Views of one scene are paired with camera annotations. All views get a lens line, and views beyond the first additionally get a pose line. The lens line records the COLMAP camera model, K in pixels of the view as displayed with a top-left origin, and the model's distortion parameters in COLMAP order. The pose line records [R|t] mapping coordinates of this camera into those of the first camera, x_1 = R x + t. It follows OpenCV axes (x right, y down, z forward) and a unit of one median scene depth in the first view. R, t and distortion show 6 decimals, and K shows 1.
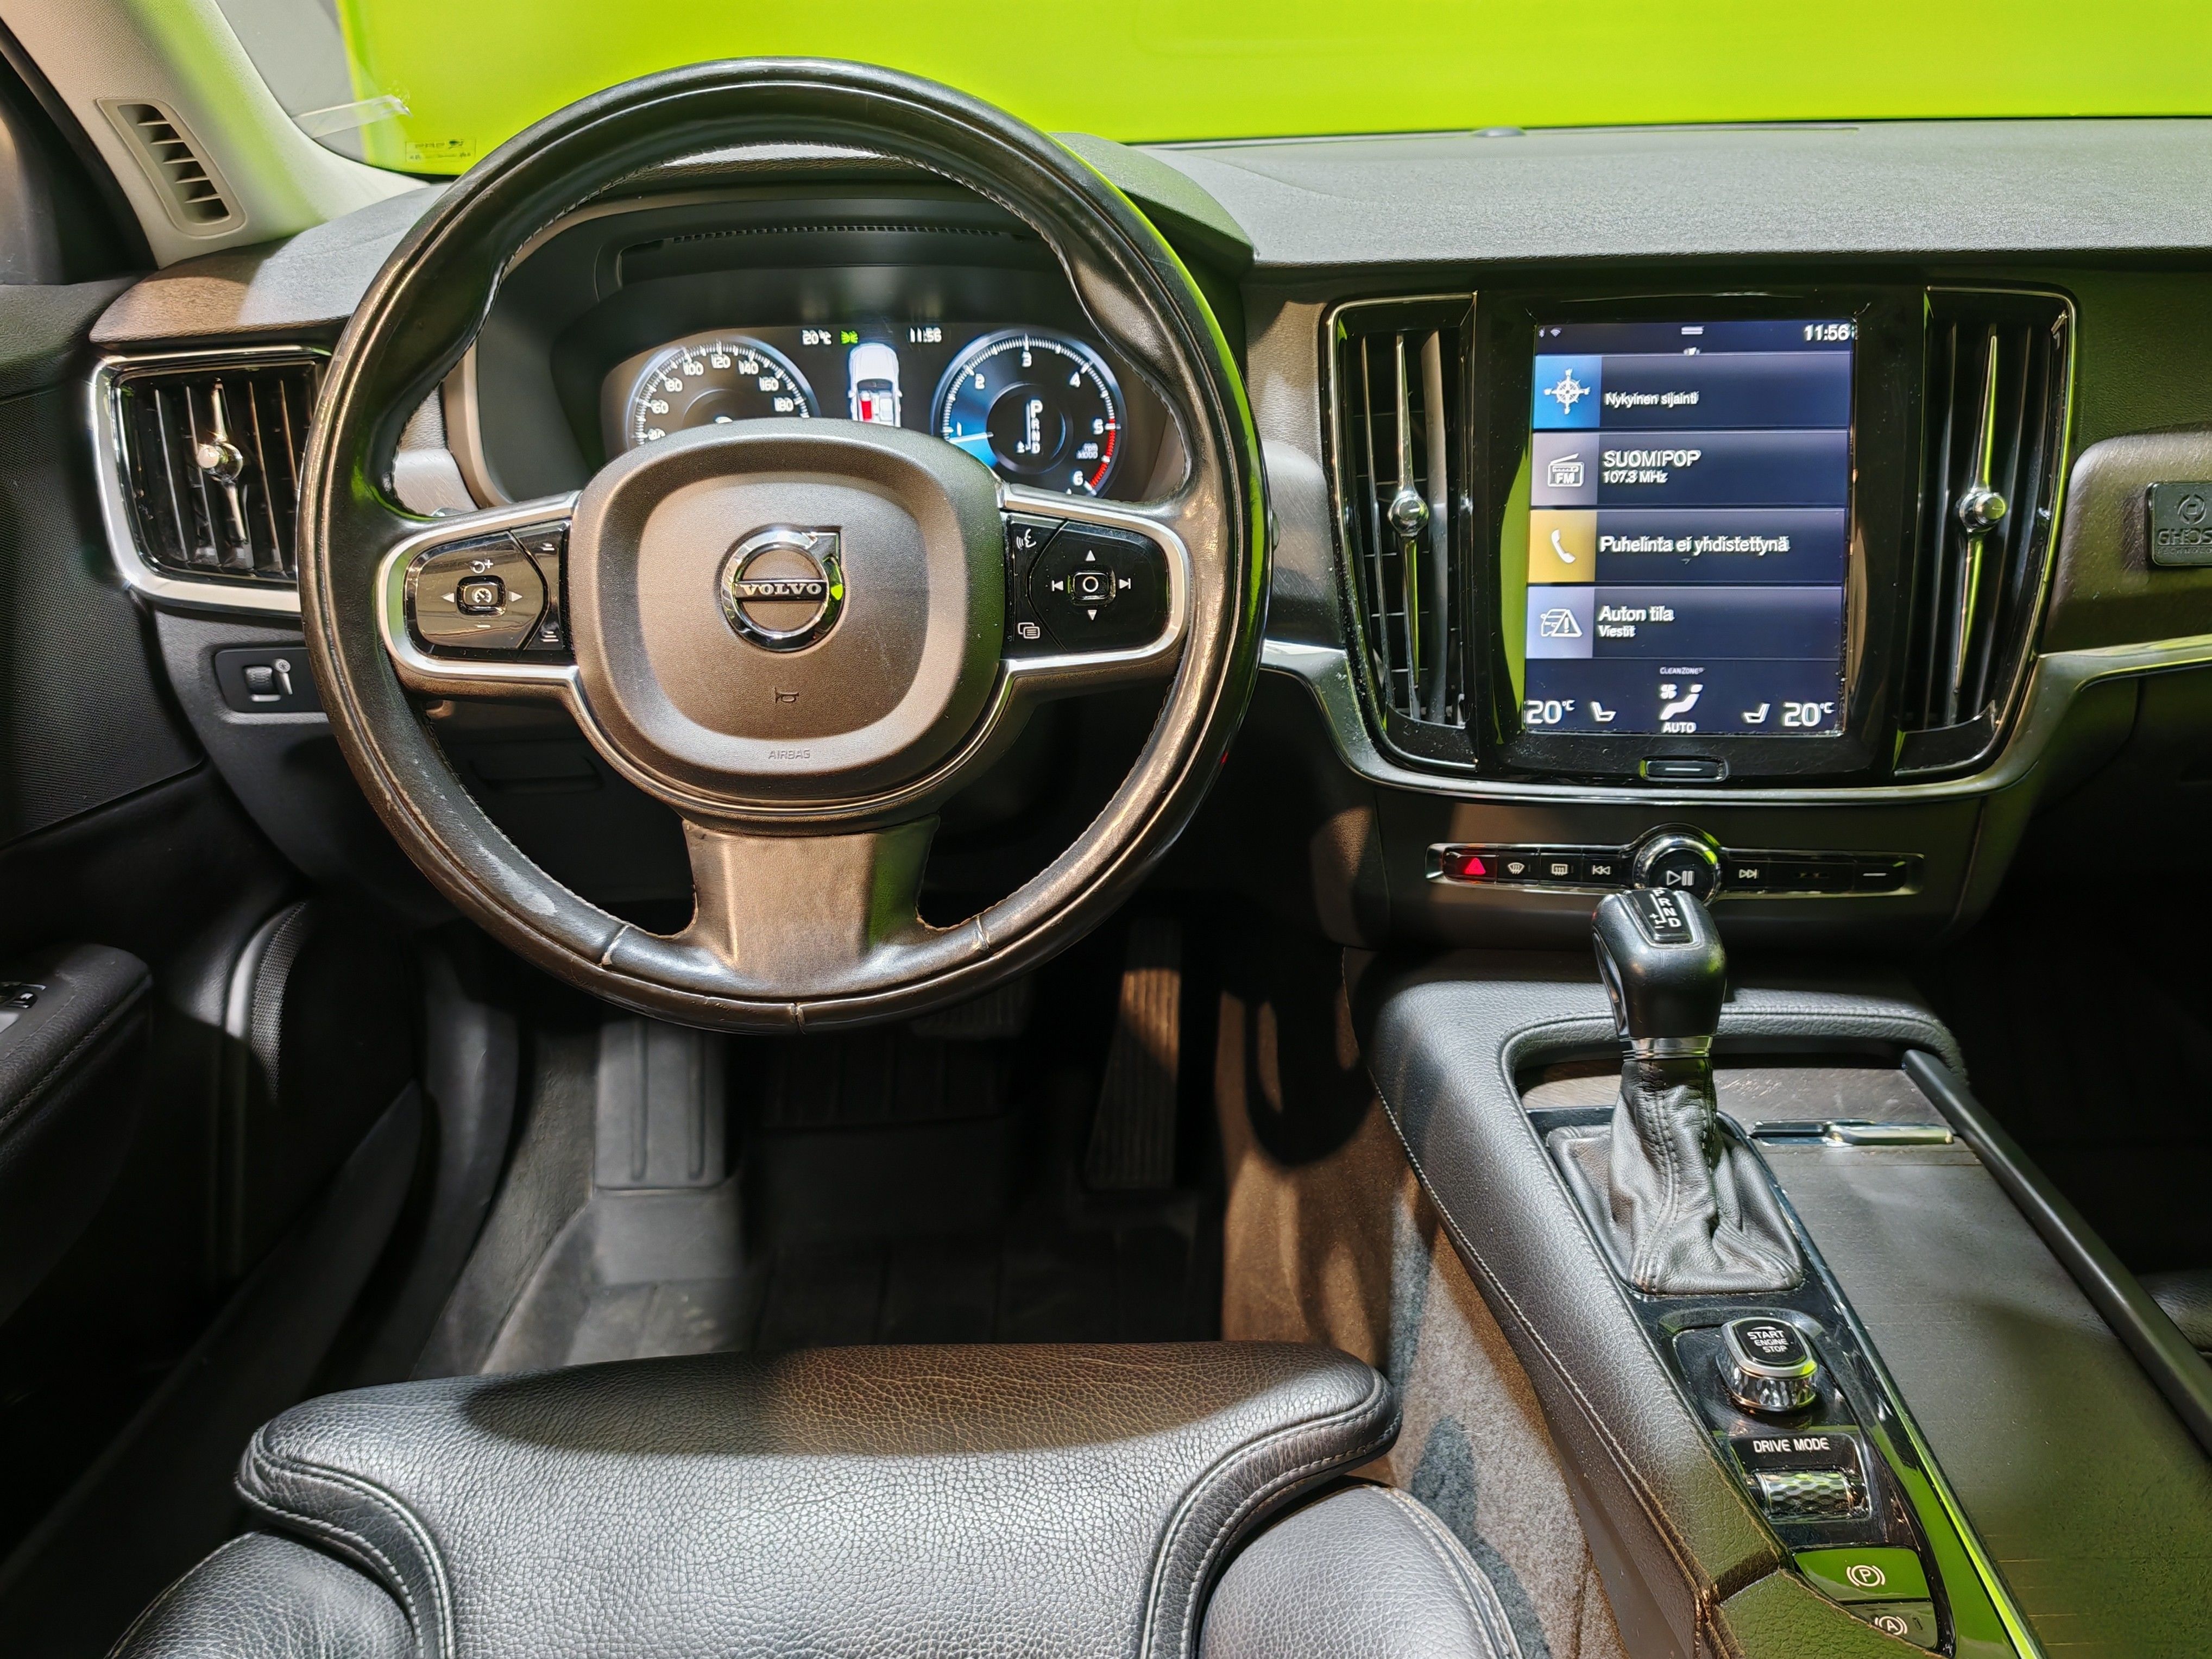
lens RADIAL K [[1779.0, 0, 1111.1], [0, 1779.0, 813.7], [0, 0, 1]] dist [0.054922, -0.113973]
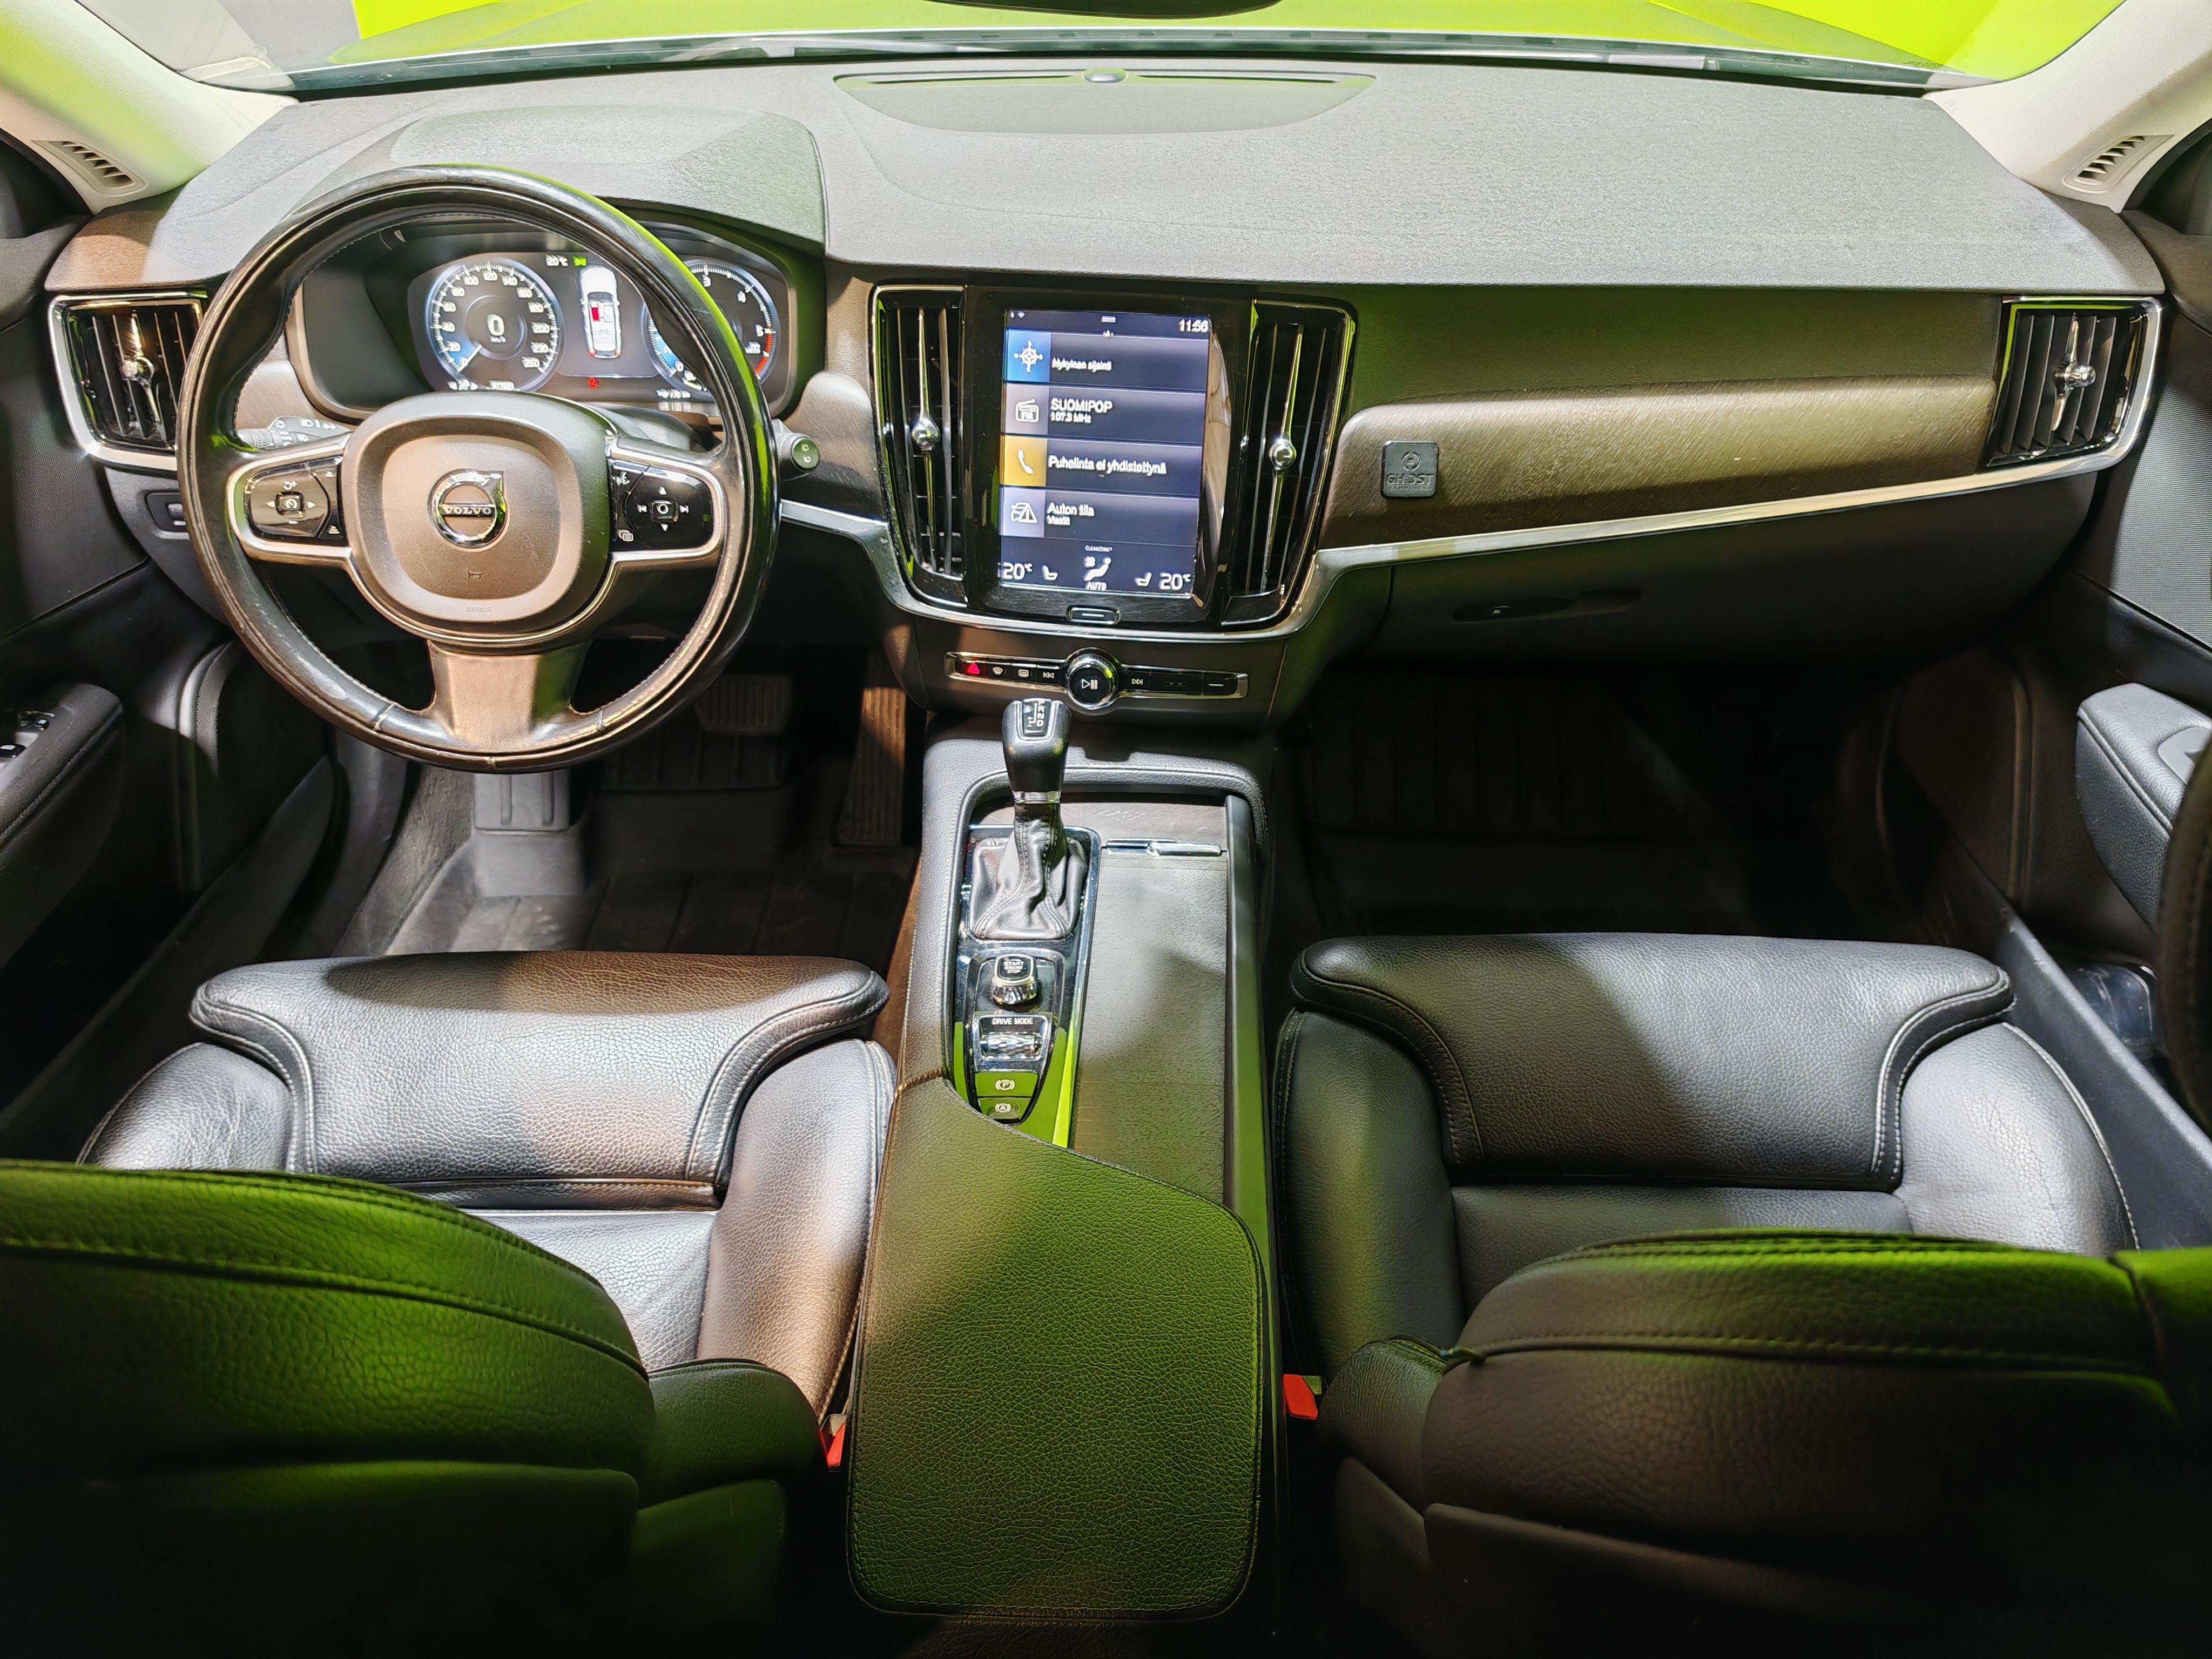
lens RADIAL K [[1778.8, 0, 1127.6], [0, 1778.8, 821.9], [0, 0, 1]] dist [0.054922, -0.113973]
pose [[0.999196, 0.038392, -0.011513, 0.372475], [-0.034954, 0.975222, 0.218450, -0.186604], [0.019615, -0.217872, 0.975780, -0.543647]]
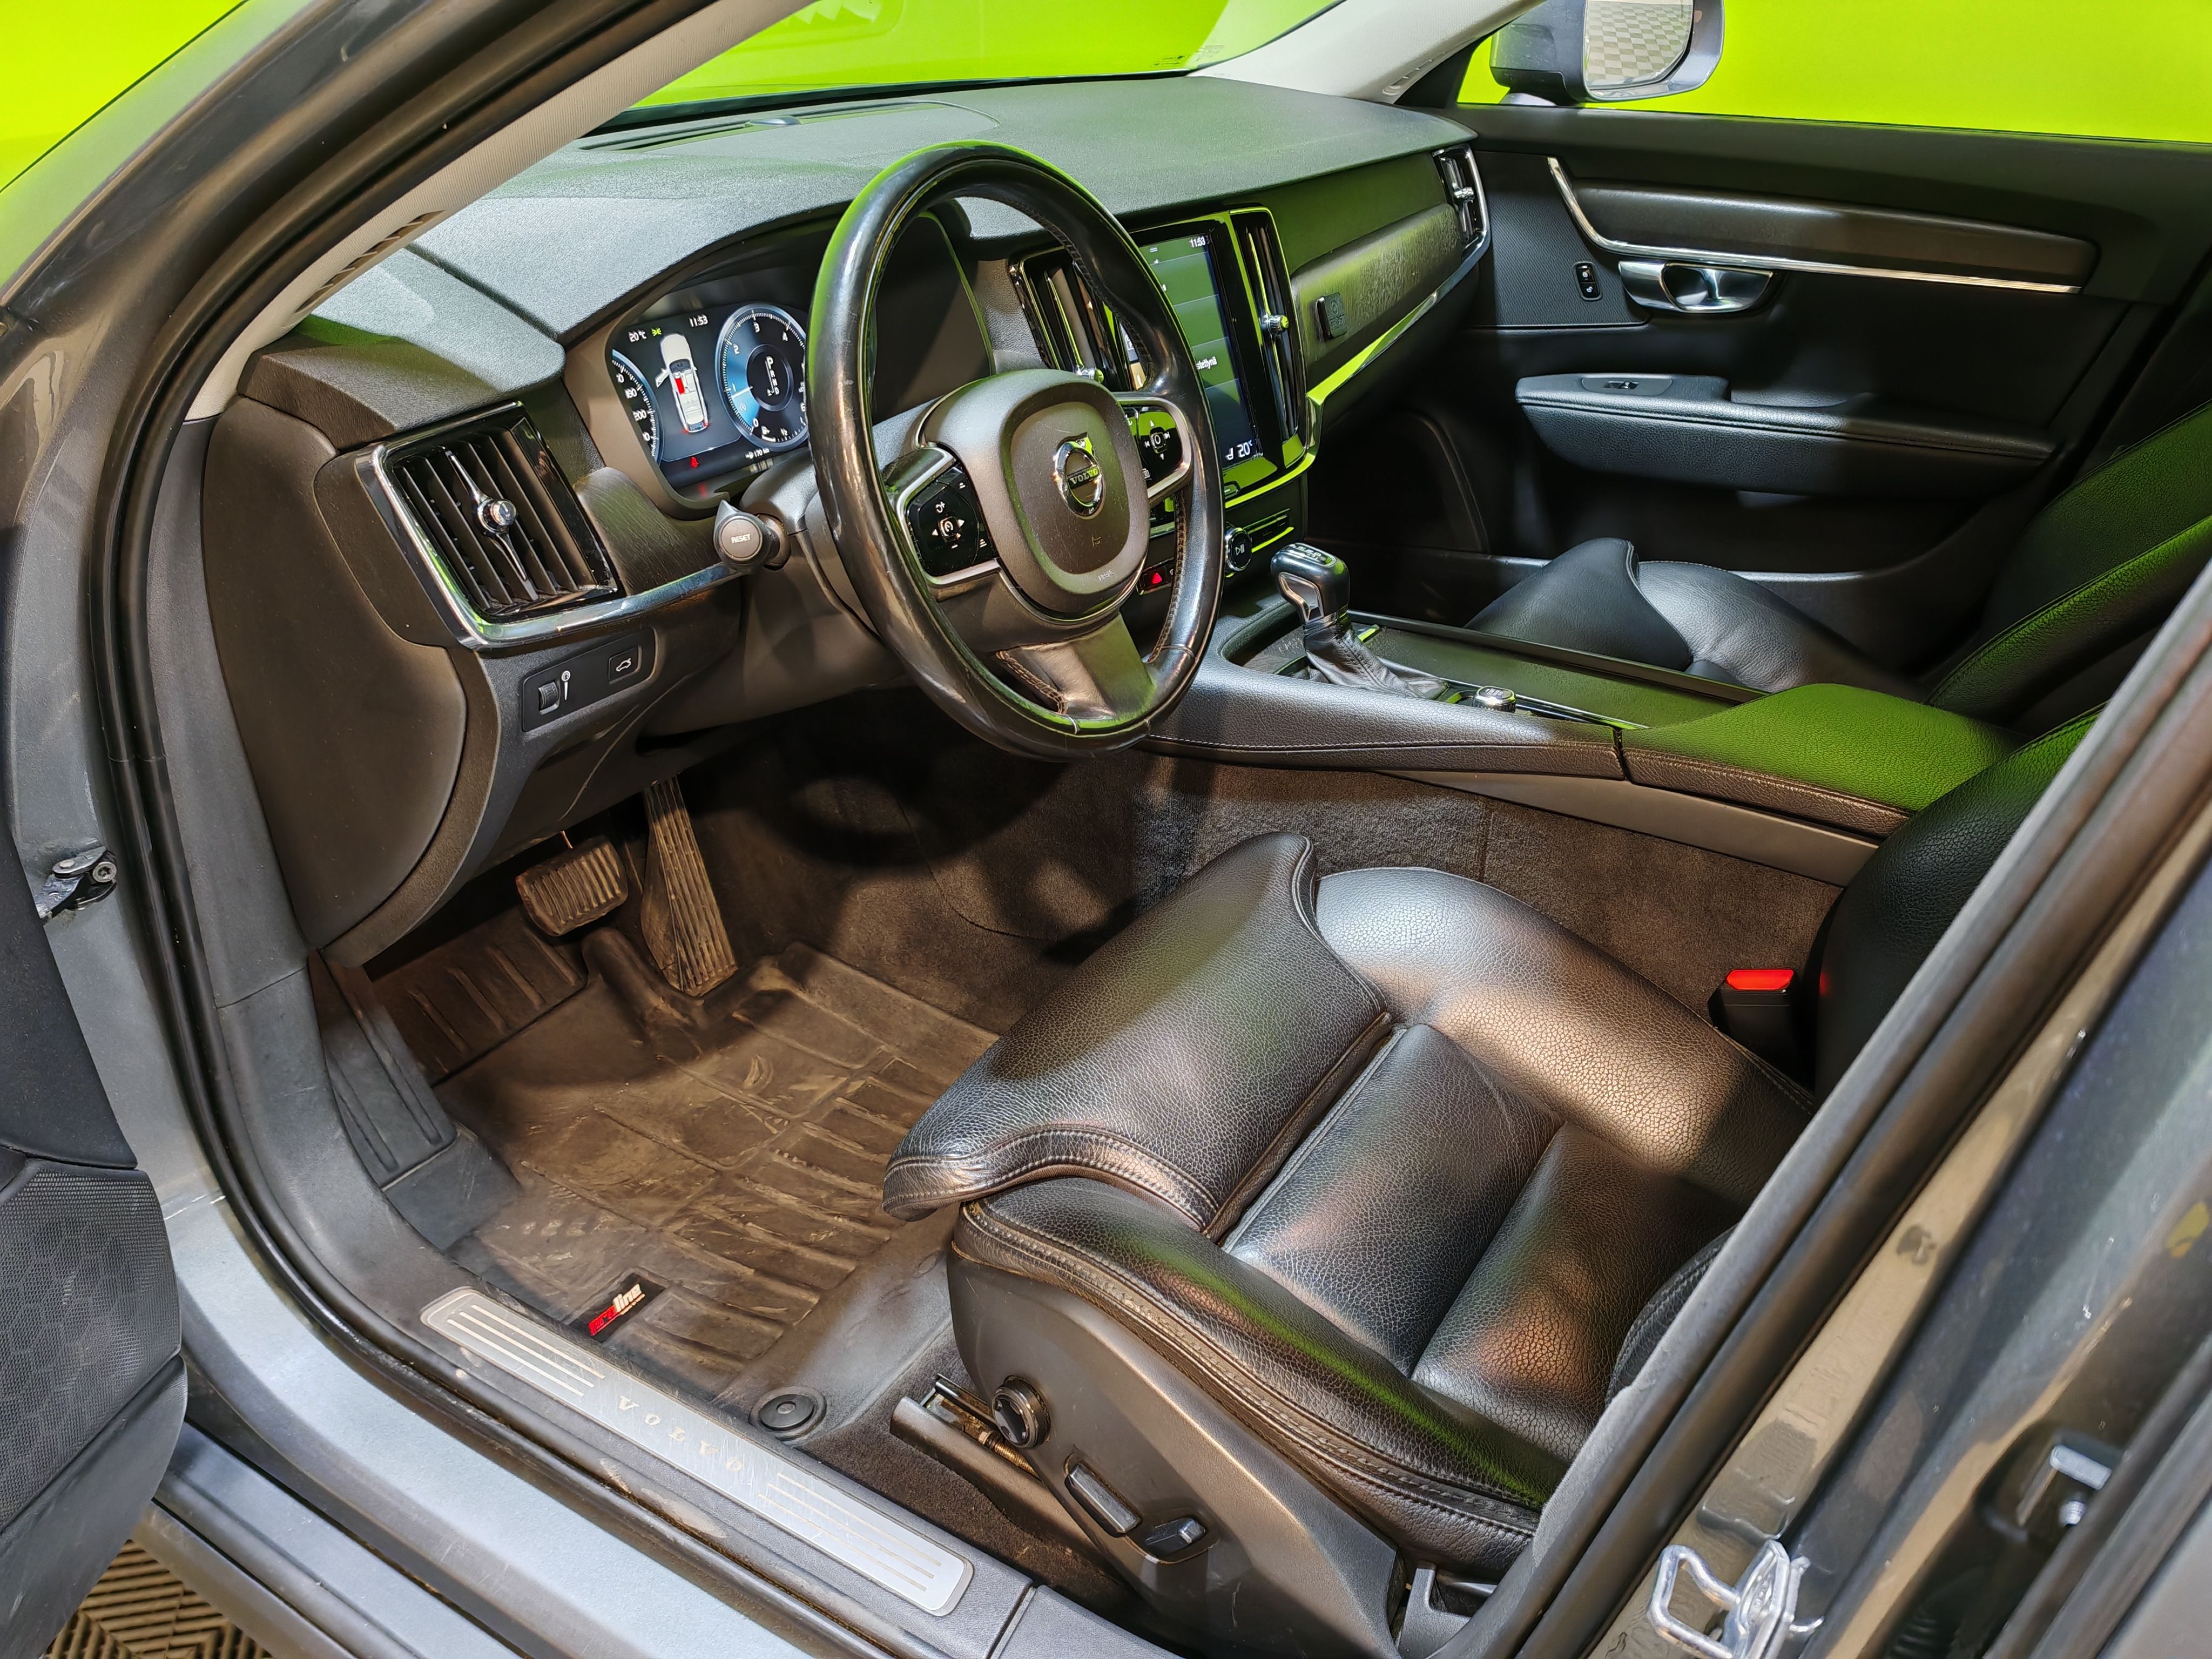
lens RADIAL K [[1778.8, 0, 1107.1], [0, 1778.8, 827.6], [0, 0, 1]] dist [0.054922, -0.113973]
pose [[0.549953, -0.363885, 0.751758, -1.234552], [0.298593, 0.926272, 0.229920, -0.160399], [-0.779996, 0.098024, 0.618059, 0.001217]]
